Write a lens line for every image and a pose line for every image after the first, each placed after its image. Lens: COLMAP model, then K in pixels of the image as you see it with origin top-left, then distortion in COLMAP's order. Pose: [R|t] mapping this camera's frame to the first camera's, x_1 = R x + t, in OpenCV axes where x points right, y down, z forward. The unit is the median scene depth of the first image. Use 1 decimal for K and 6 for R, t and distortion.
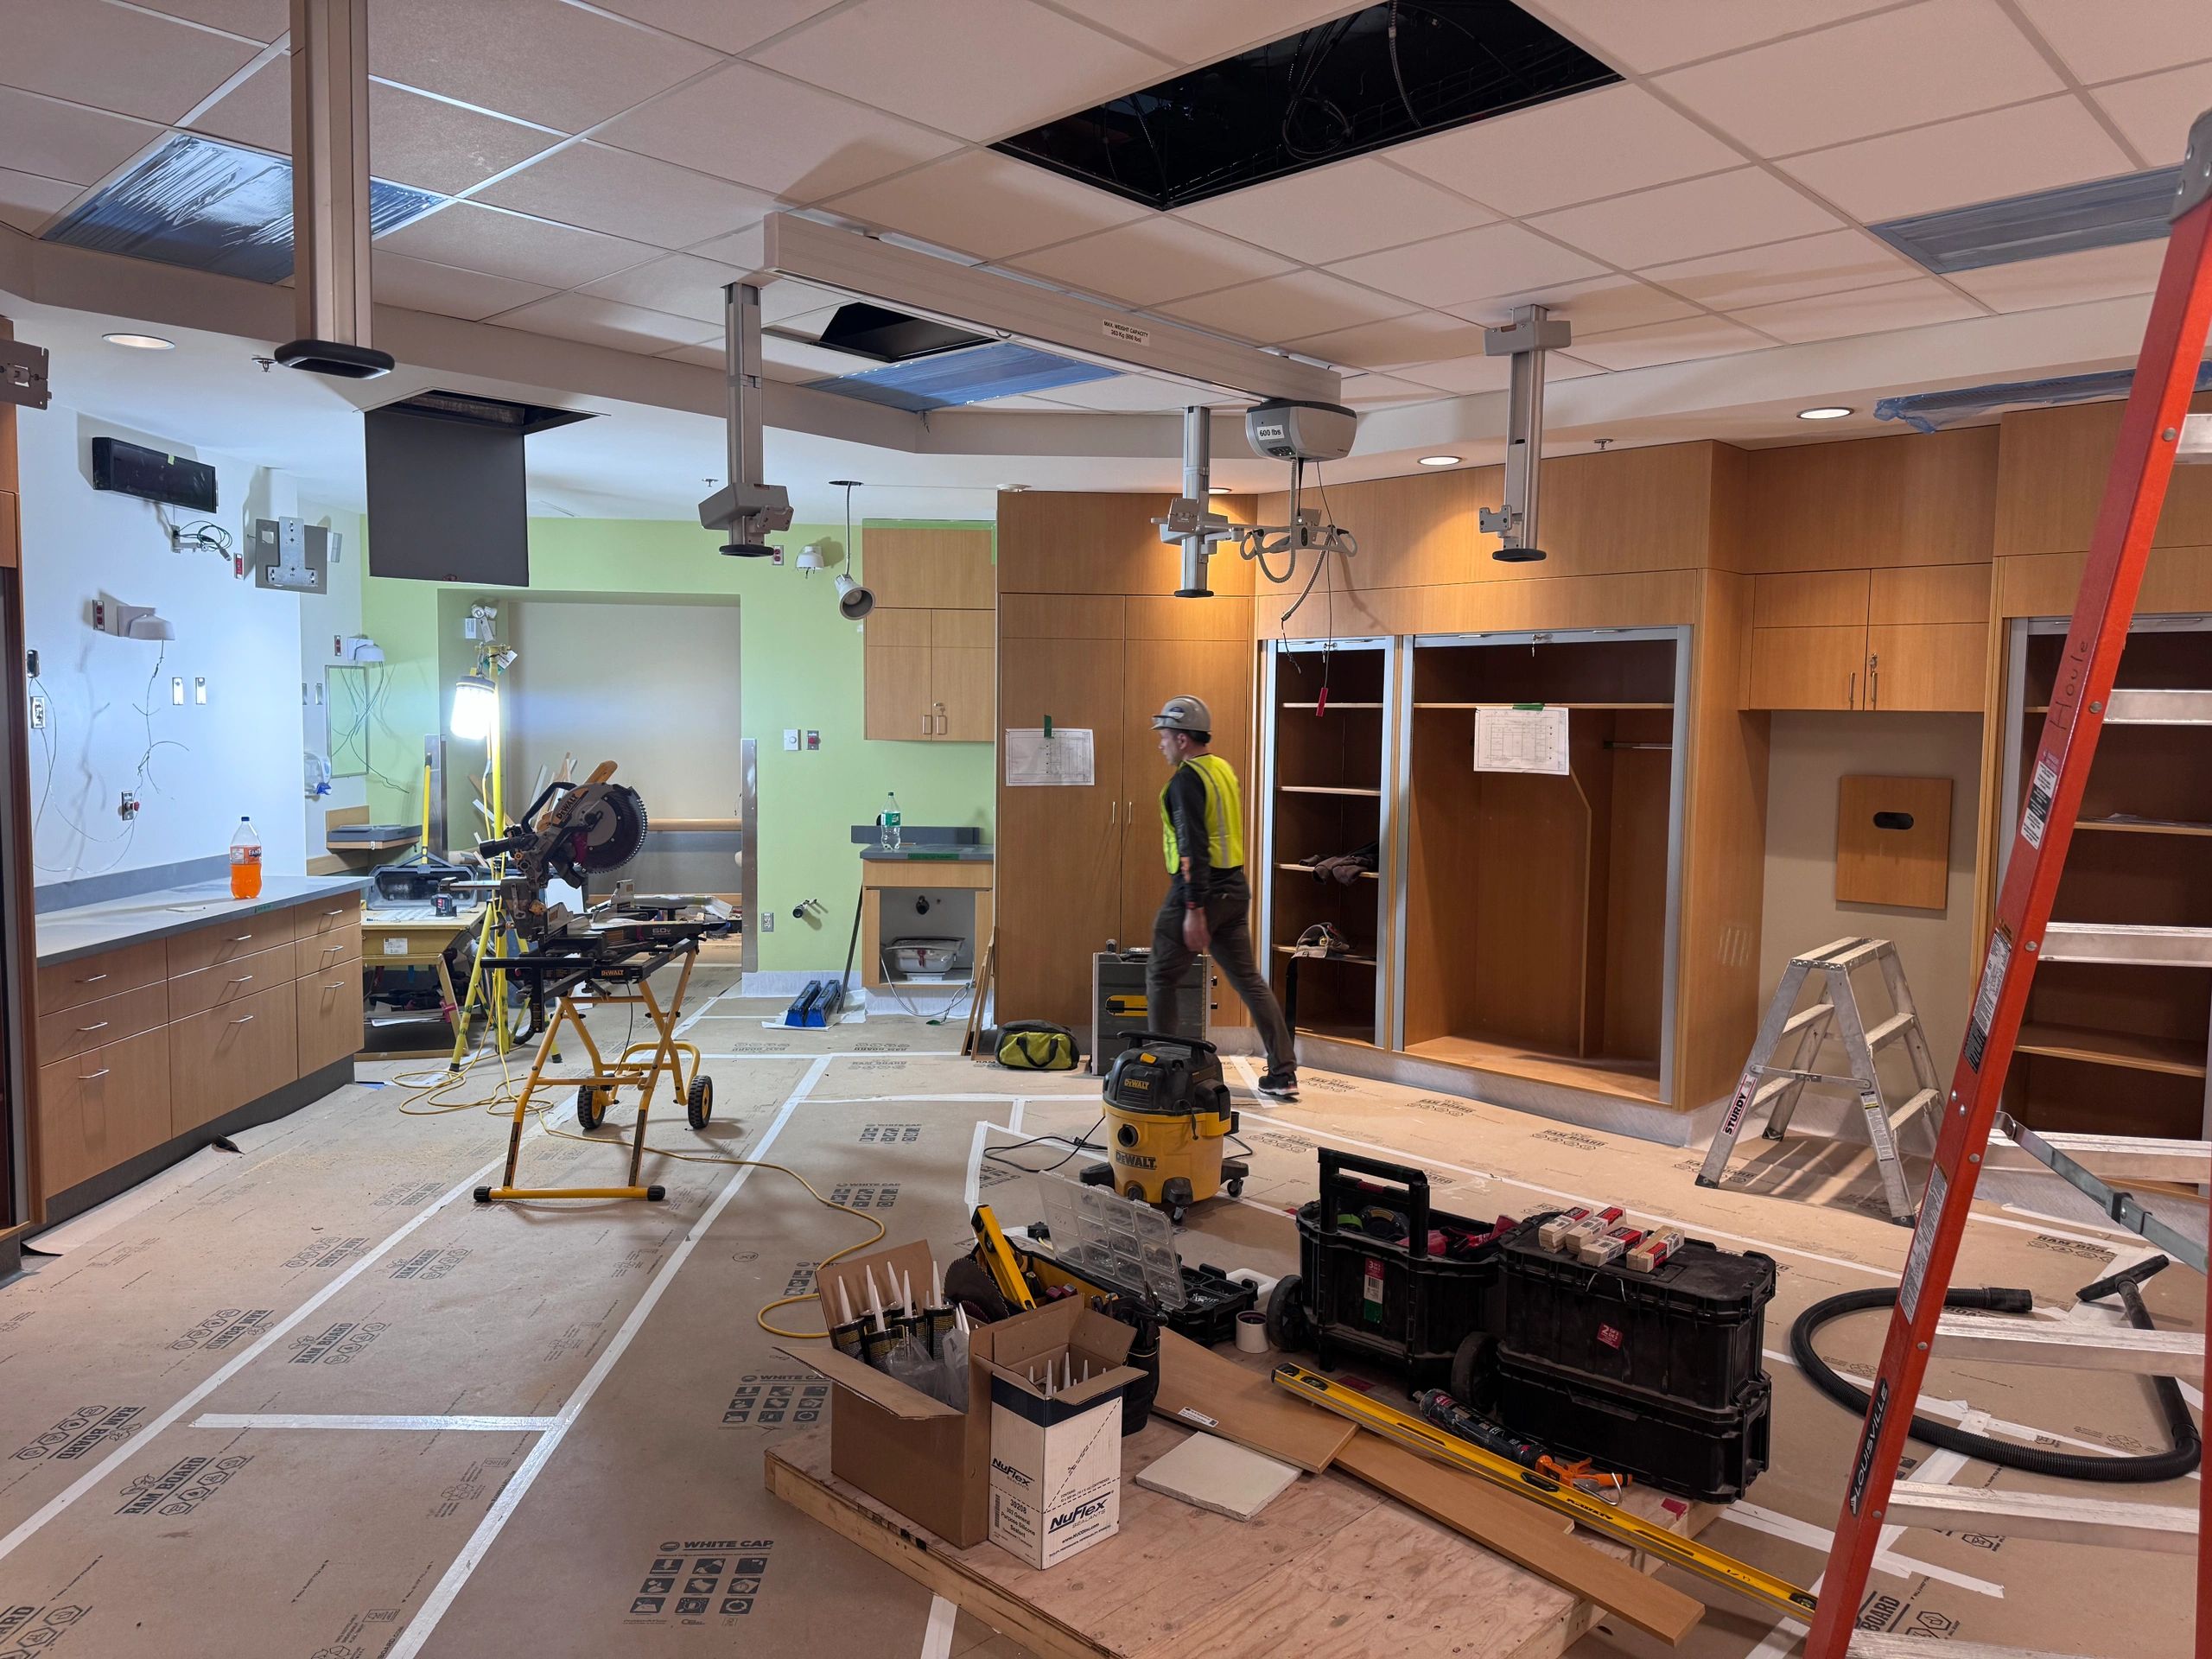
lens RADIAL K [[1555.2, 0, 1101.8], [0, 1555.2, 826.7], [0, 0, 1]] dist [0.102042, -0.143035]
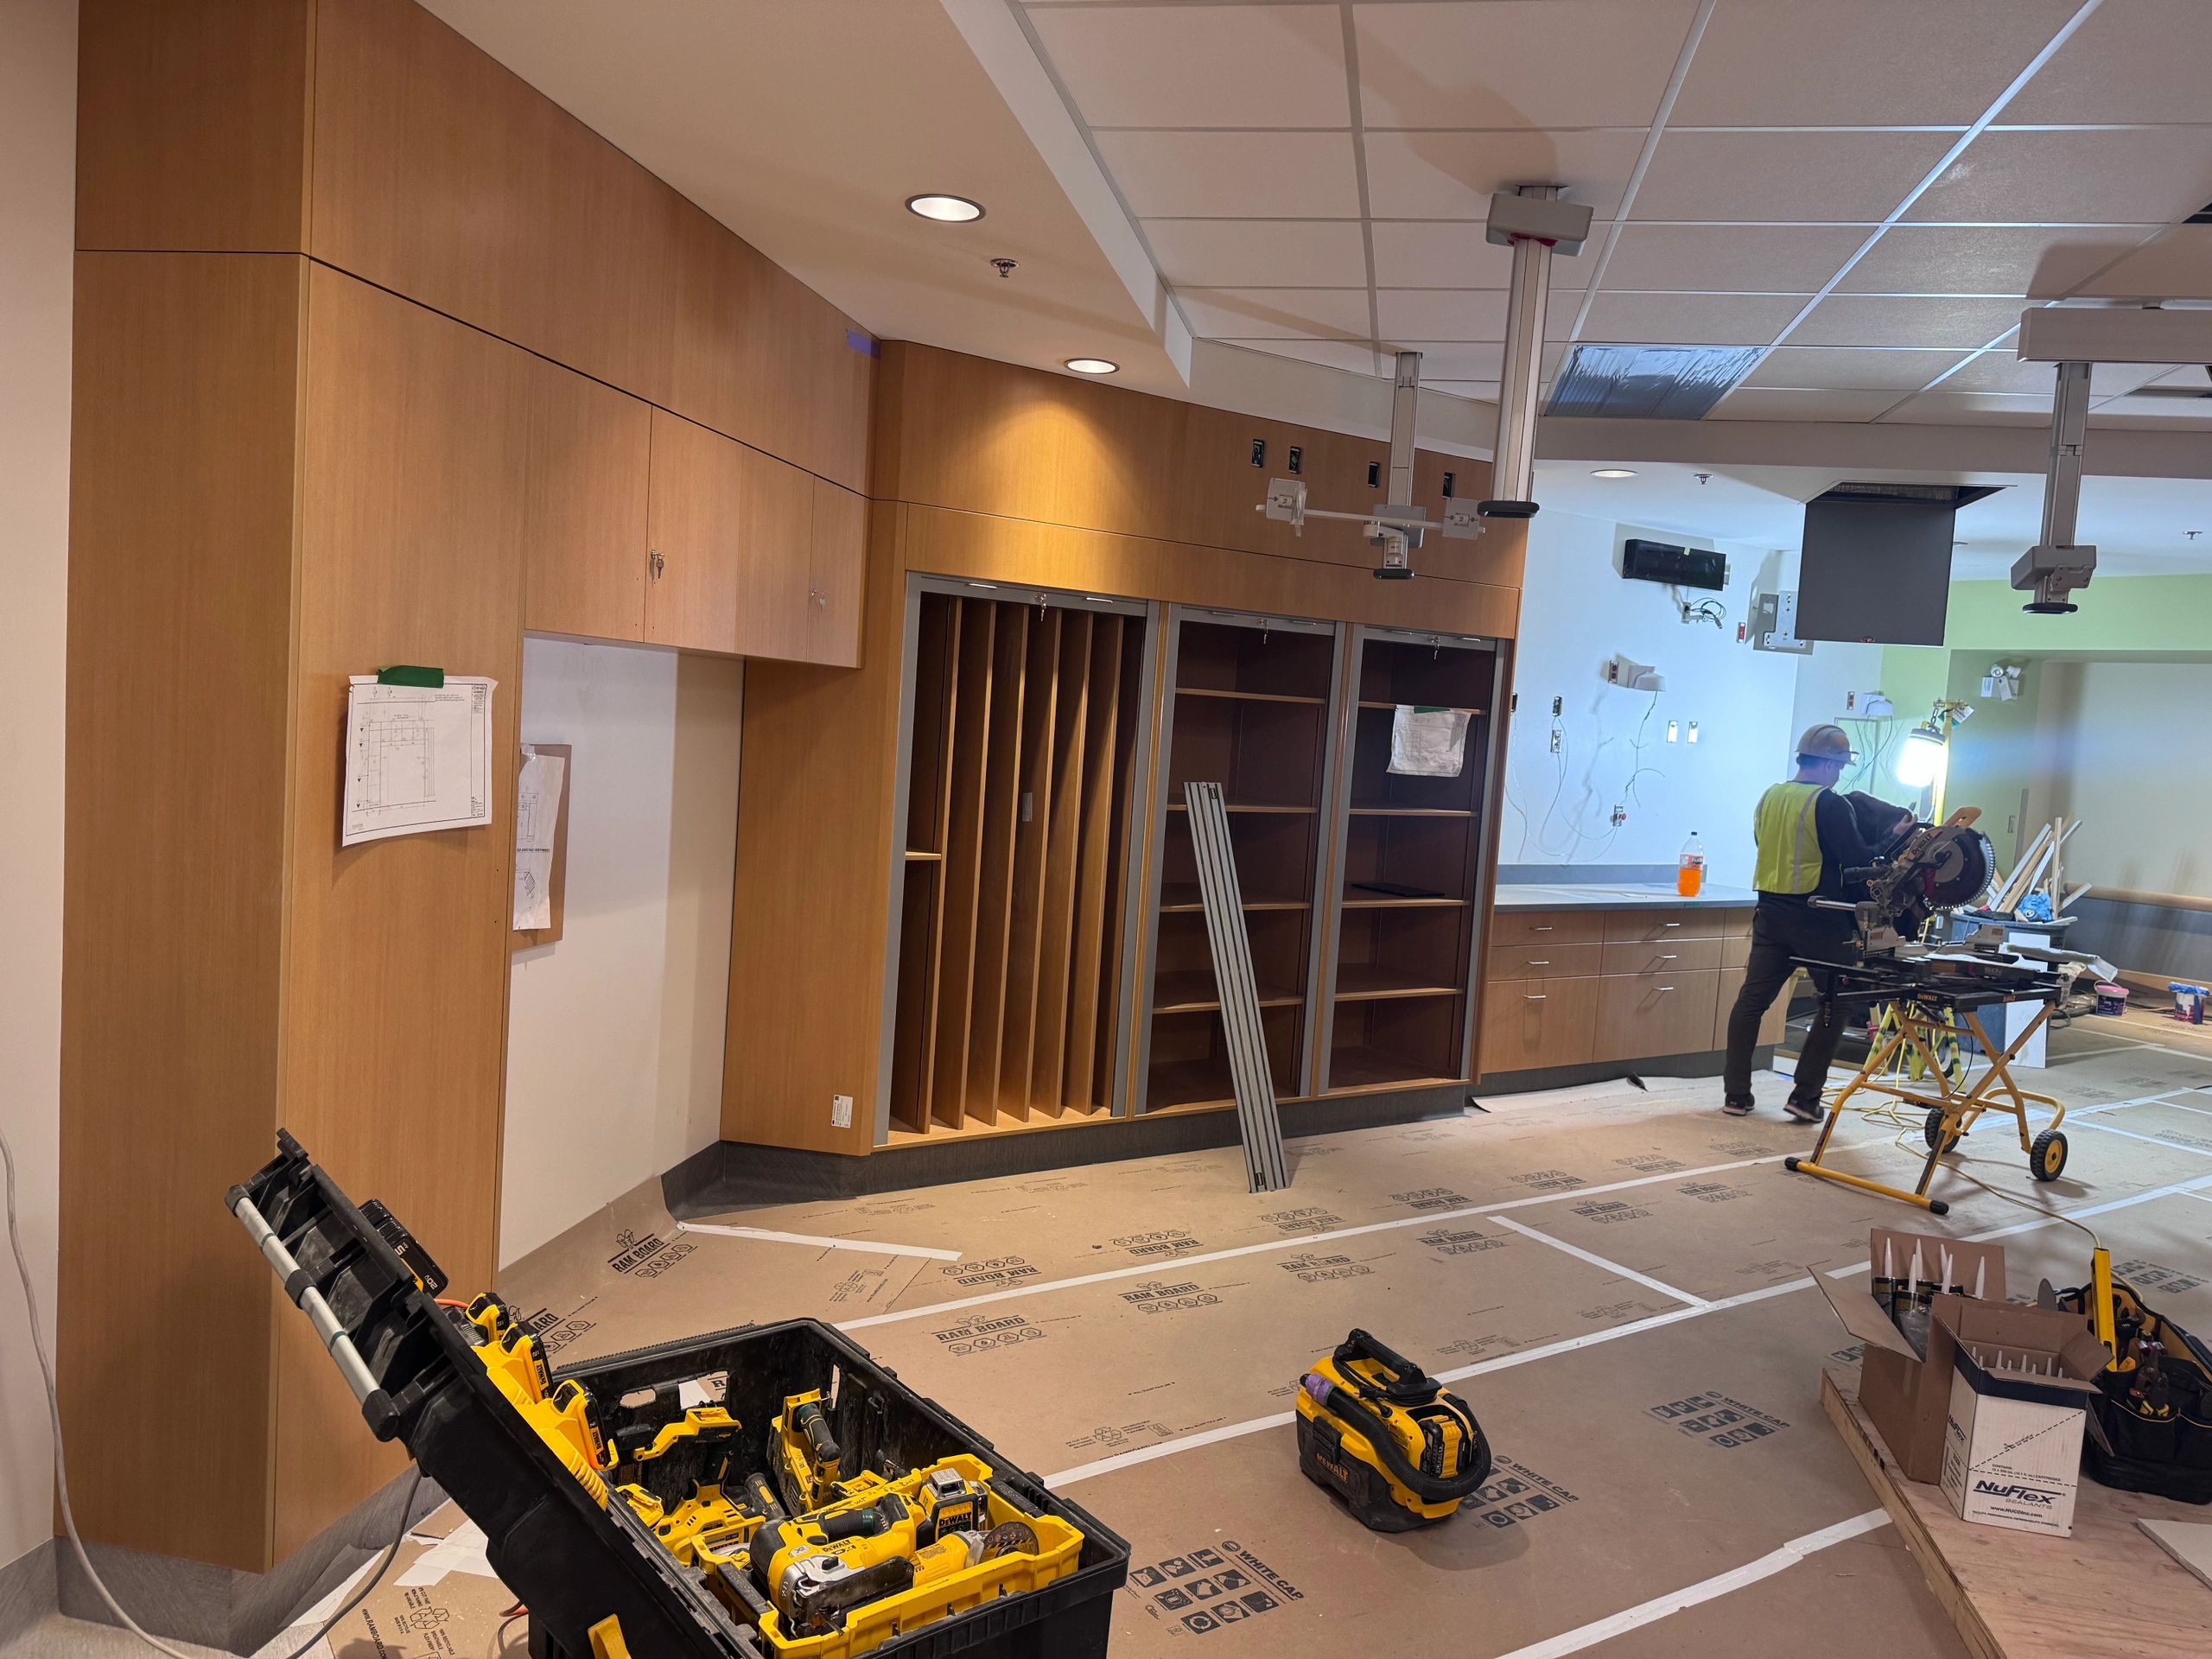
lens RADIAL K [[1555.2, 0, 1101.8], [0, 1555.2, 826.7], [0, 0, 1]] dist [0.102042, -0.143035]
pose [[0.540536, 0.087155, -0.836794, 0.256724], [-0.120065, 0.992430, 0.025808, 0.014230], [0.832709, 0.086520, 0.546909, -0.077788]]
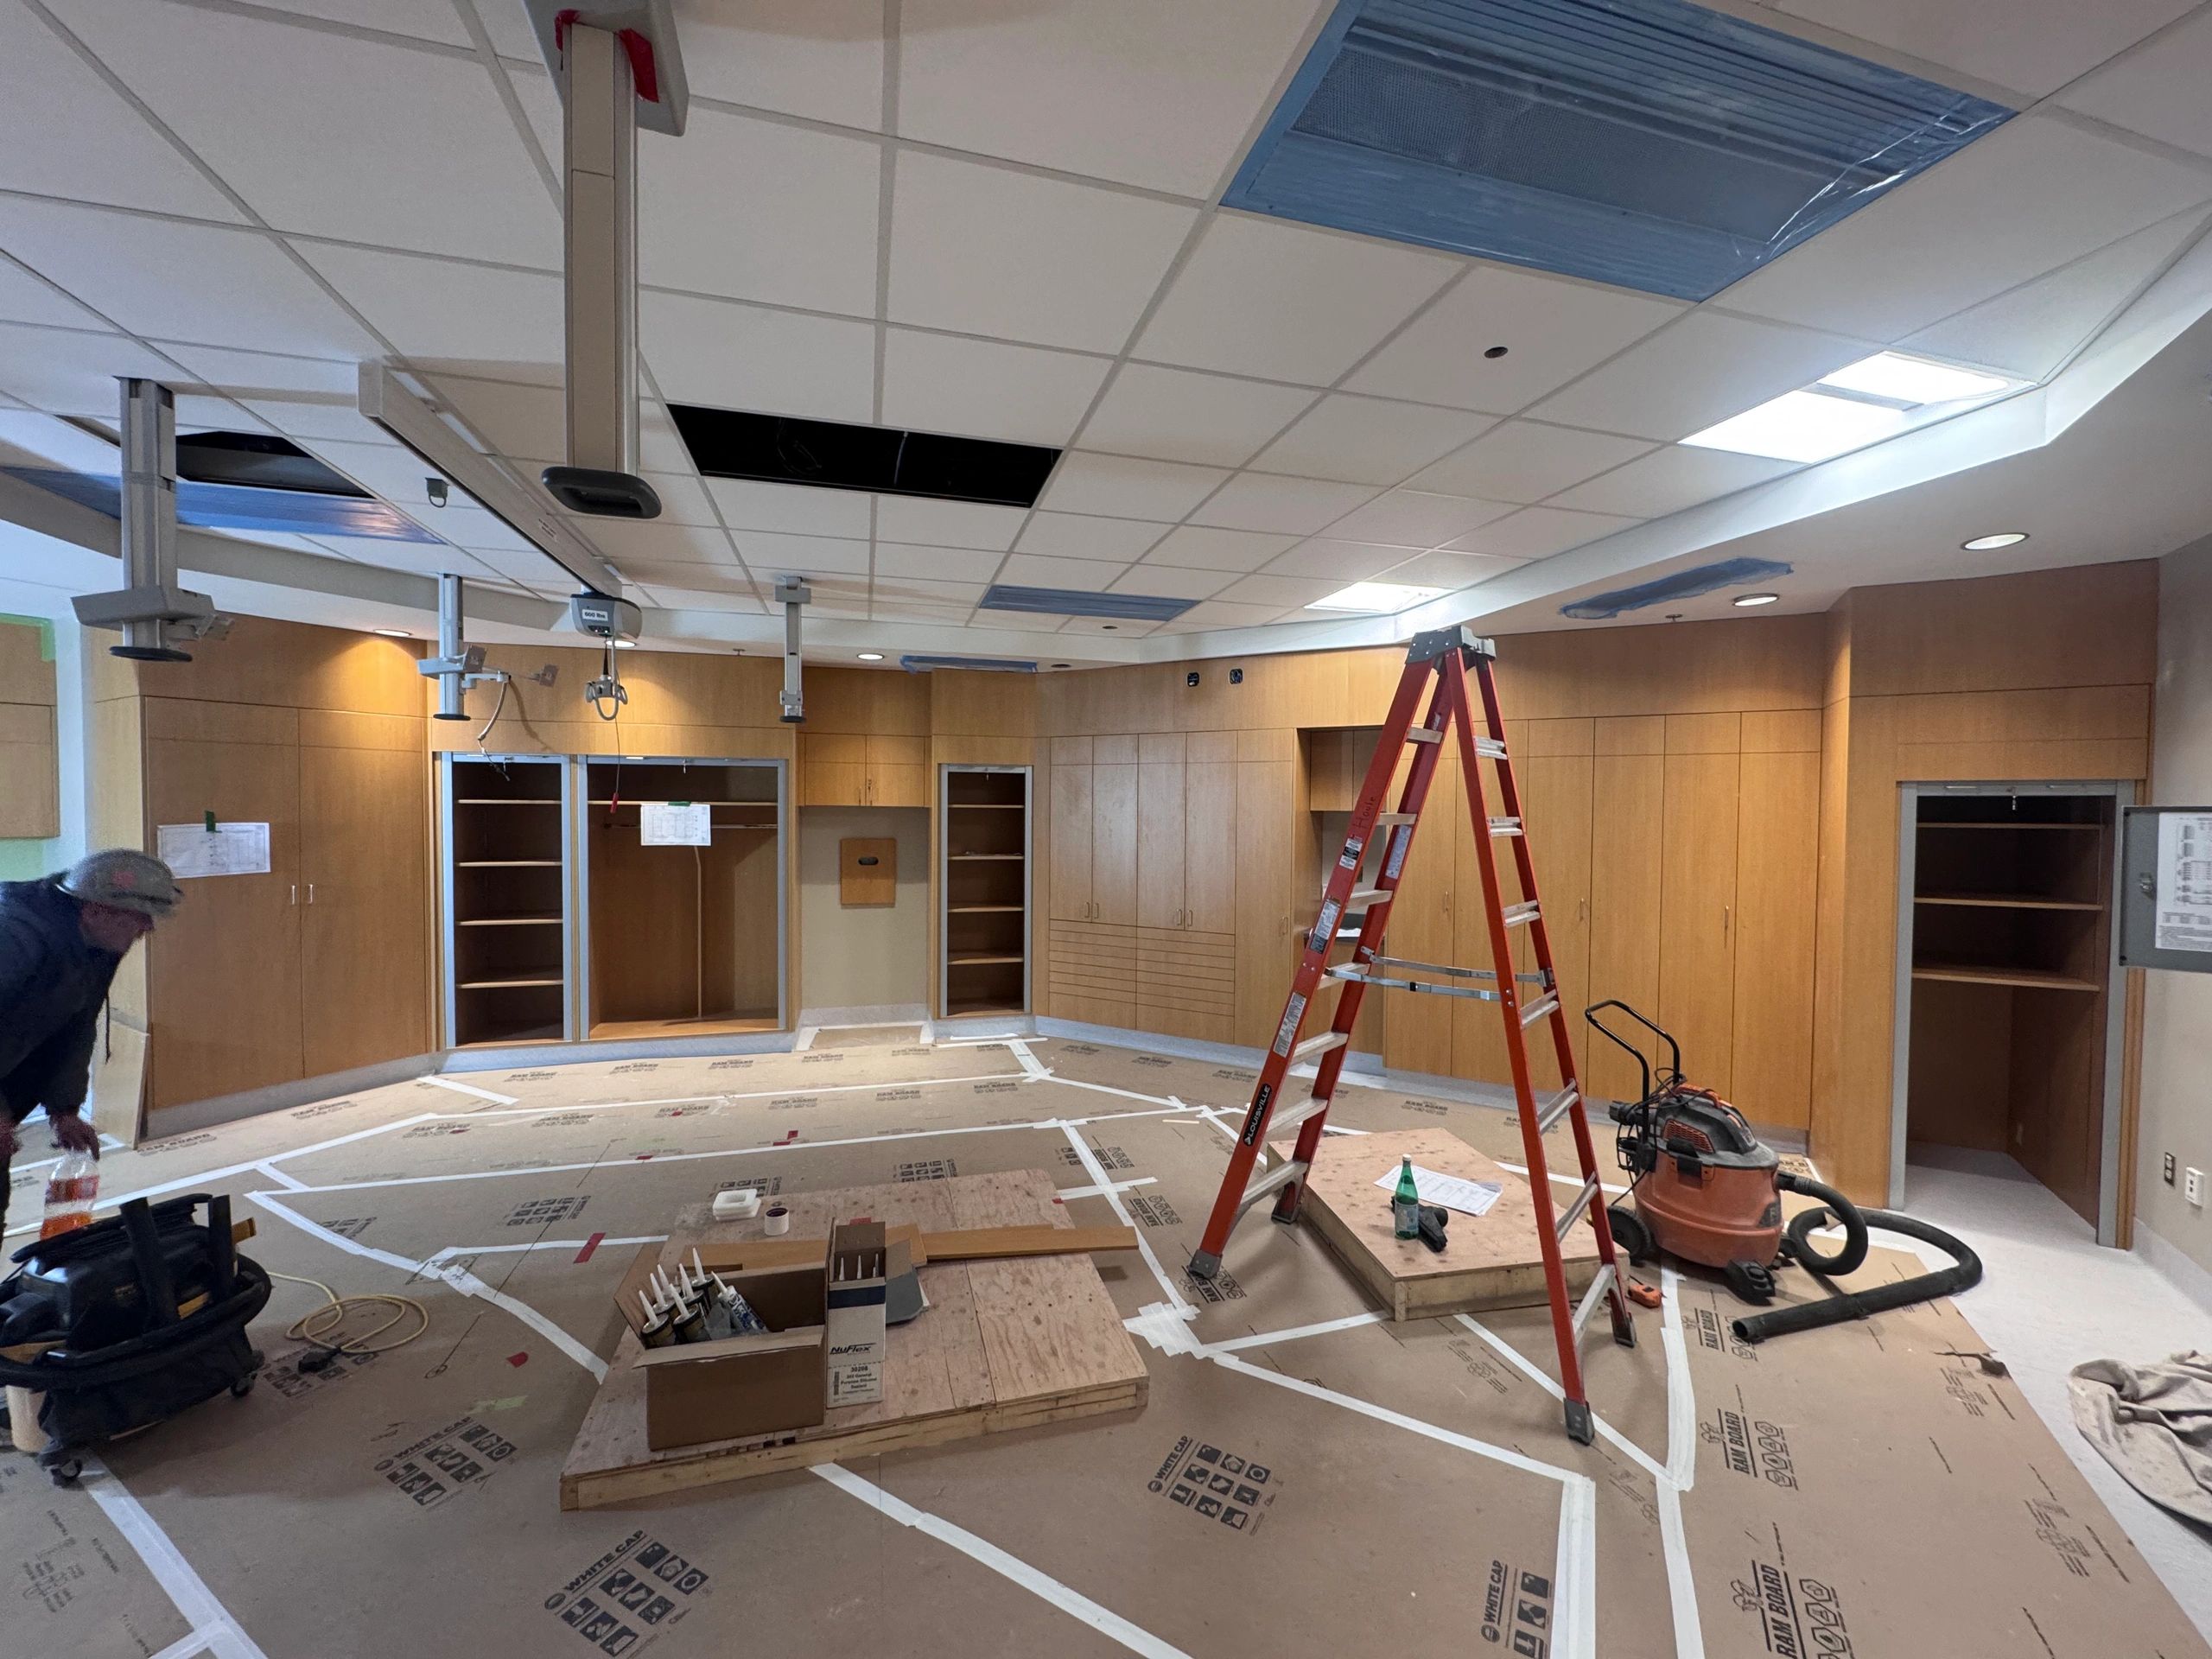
lens RADIAL K [[883.5, 0, 1106.0], [0, 883.5, 829.5], [0, 0, 1]] dist [0.001718, 0.000387]
pose [[0.509958, -0.031586, 0.859619, -0.308339], [0.060903, 0.998144, 0.000546, -0.026387], [-0.858041, 0.052074, 0.510935, 0.178466]]
